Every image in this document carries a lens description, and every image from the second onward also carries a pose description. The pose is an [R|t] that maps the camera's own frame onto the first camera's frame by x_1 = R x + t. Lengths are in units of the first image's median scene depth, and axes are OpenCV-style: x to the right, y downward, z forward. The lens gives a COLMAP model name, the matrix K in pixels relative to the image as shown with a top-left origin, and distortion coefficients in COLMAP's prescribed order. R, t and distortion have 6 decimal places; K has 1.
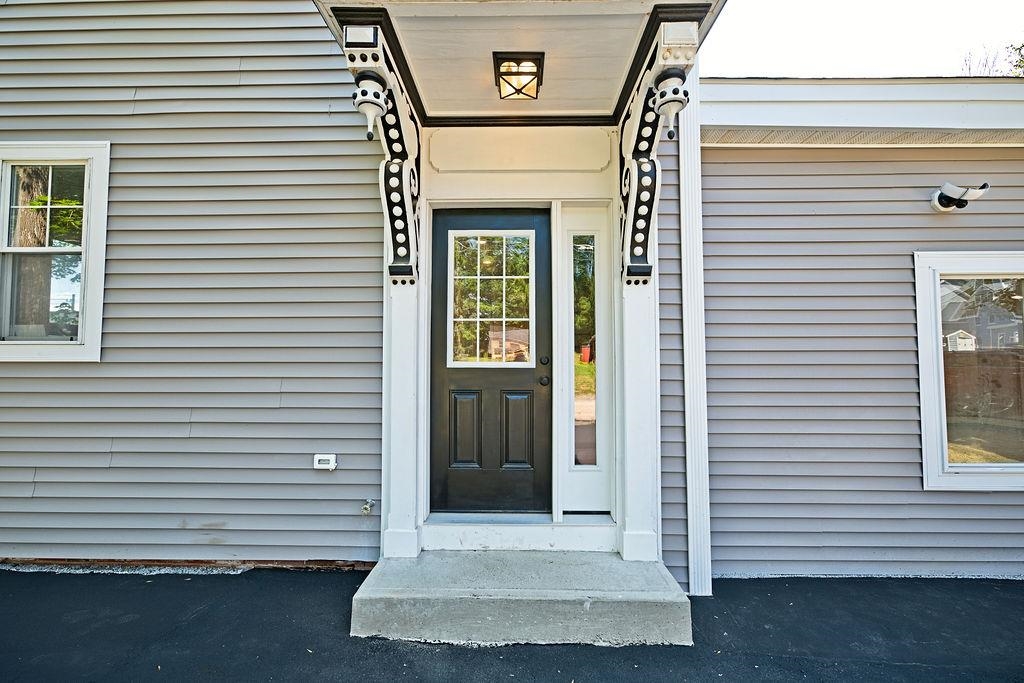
lens RADIAL K [[420.0, 0, 512.0], [0, 420.0, 341.5], [0, 0, 1]] dist [-0.001191, -0.000045]
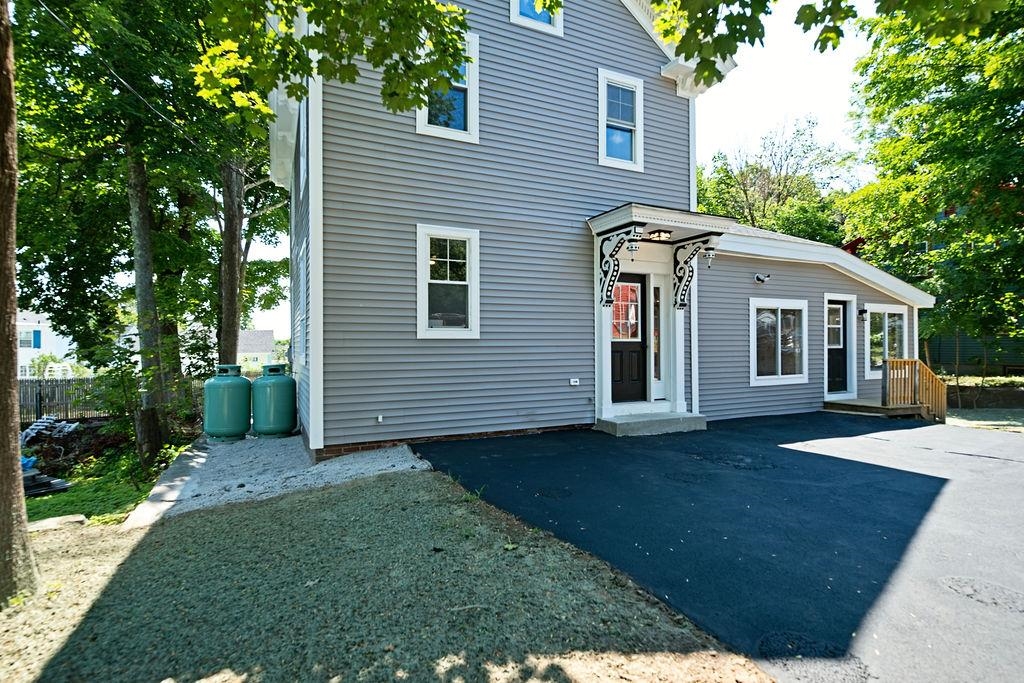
lens RADIAL K [[516.6, 0, 511.9], [0, 516.6, 328.4], [0, 0, 1]] dist [0.001095, 0.000089]
pose [[0.895214, 0.009002, 0.445545, -1.988129], [-0.019553, 0.999627, 0.019092, -0.056106], [-0.445206, -0.025803, 0.895056, -1.362821]]
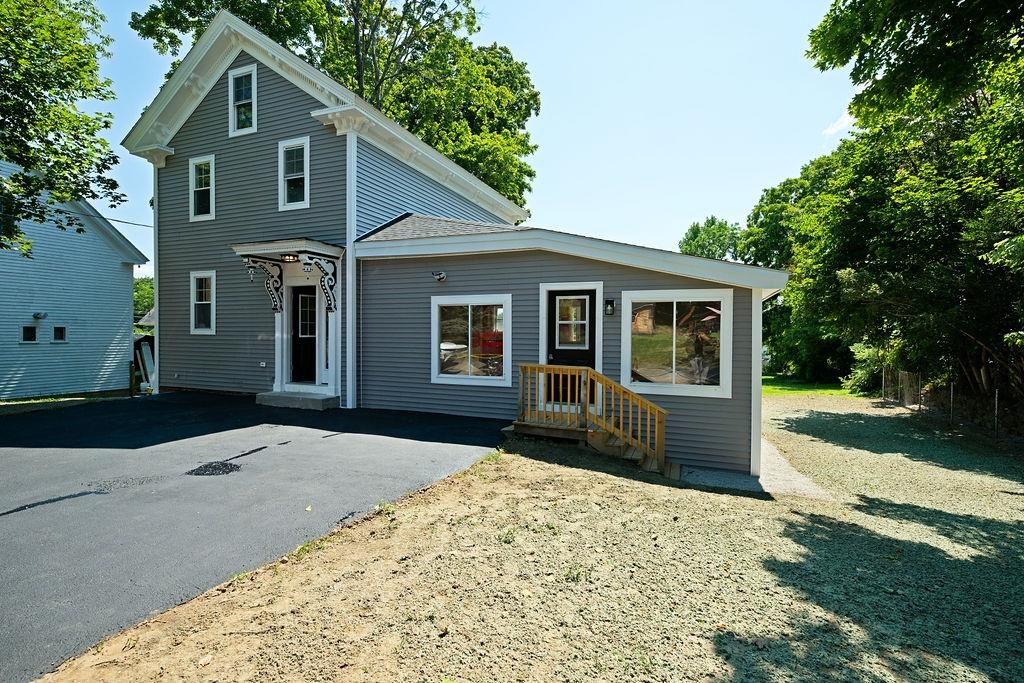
lens RADIAL K [[490.2, 0, 512.0], [0, 490.2, 341.5], [0, 0, 1]] dist [-0.000195, 0.000013]
pose [[0.930822, 0.010790, -0.365314, 2.799691], [0.001725, 0.999423, 0.033915, -0.030198], [0.365469, -0.032199, 0.930267, -1.909325]]
